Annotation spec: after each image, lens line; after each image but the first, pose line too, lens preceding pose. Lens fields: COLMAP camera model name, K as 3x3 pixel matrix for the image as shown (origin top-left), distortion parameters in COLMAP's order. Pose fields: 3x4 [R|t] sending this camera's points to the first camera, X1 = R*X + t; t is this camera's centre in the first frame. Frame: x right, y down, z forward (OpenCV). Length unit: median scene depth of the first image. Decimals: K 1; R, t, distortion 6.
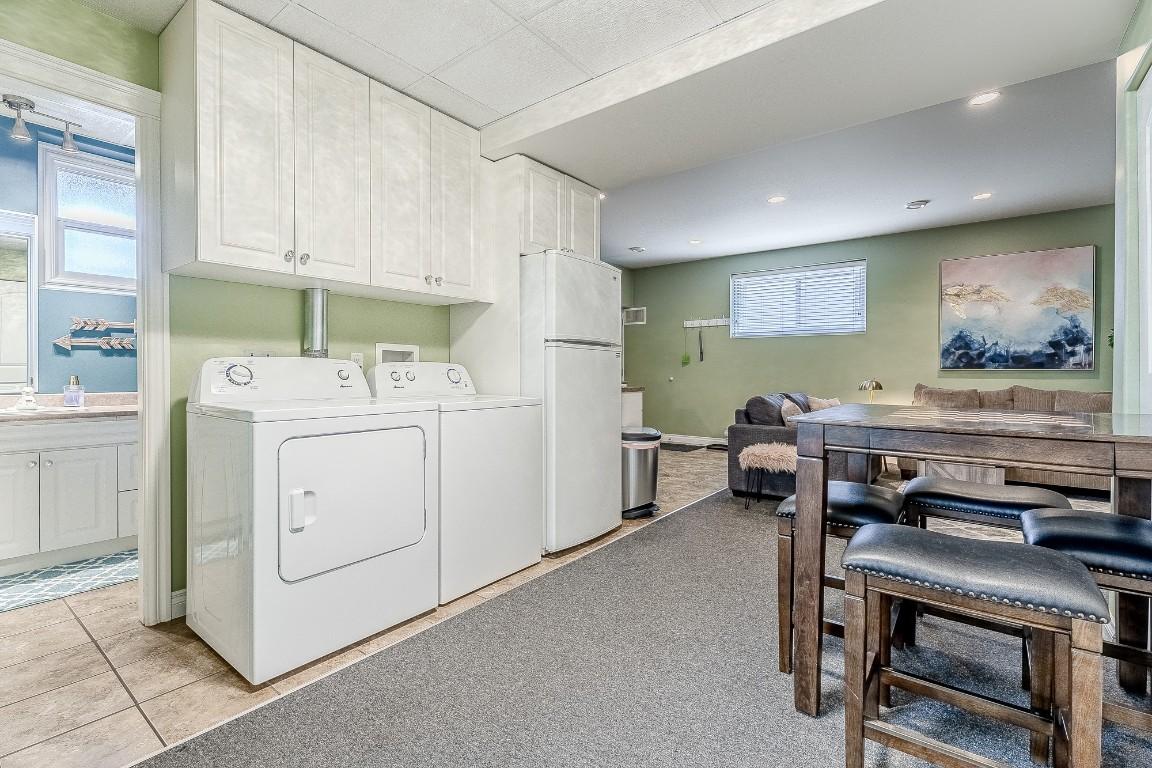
lens RADIAL K [[525.0, 0, 570.6], [0, 525.0, 377.1], [0, 0, 1]] dist [0.002299, 0.001084]
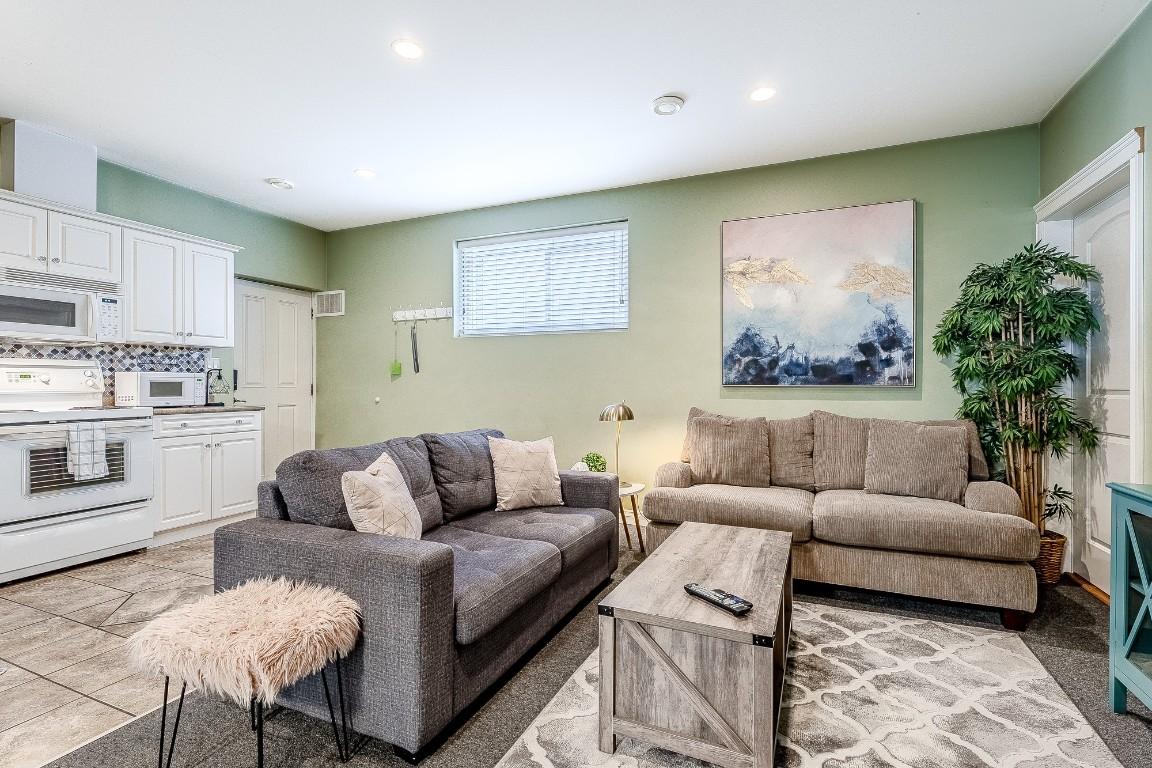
lens RADIAL K [[525.0, 0, 581.4], [0, 525.0, 383.5], [0, 0, 1]] dist [0.002299, 0.001084]
pose [[0.967346, -0.002229, 0.253451, 0.380421], [0.004869, 0.999940, -0.009789, -0.011950], [-0.253415, 0.010704, 0.967299, 0.423688]]
